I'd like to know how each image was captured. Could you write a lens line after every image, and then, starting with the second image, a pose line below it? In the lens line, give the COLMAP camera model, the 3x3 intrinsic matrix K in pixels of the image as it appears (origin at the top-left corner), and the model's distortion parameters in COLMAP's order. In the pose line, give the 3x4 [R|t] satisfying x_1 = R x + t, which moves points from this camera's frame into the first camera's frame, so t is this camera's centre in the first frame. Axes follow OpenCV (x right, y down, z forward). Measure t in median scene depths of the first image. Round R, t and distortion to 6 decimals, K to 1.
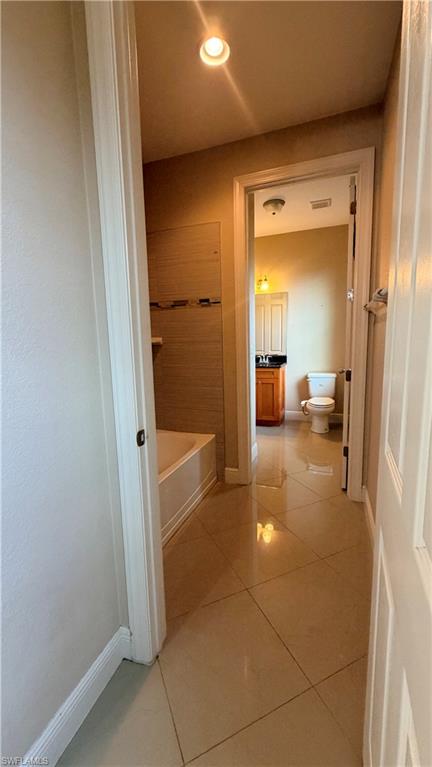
lens RADIAL K [[305.2, 0, 216.4], [0, 305.2, 381.0], [0, 0, 1]] dist [-0.000794, 0.000048]
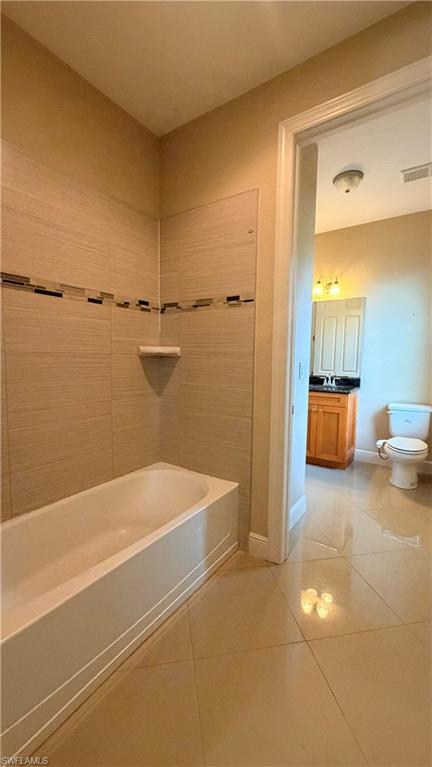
lens RADIAL K [[305.2, 0, 219.0], [0, 305.2, 382.4], [0, 0, 1]] dist [-0.000794, 0.000048]
pose [[0.971011, 0.056851, -0.232176, 0.082480], [-0.068013, 0.996868, -0.040349, -0.022616], [0.229155, 0.054970, 0.971837, 0.218584]]
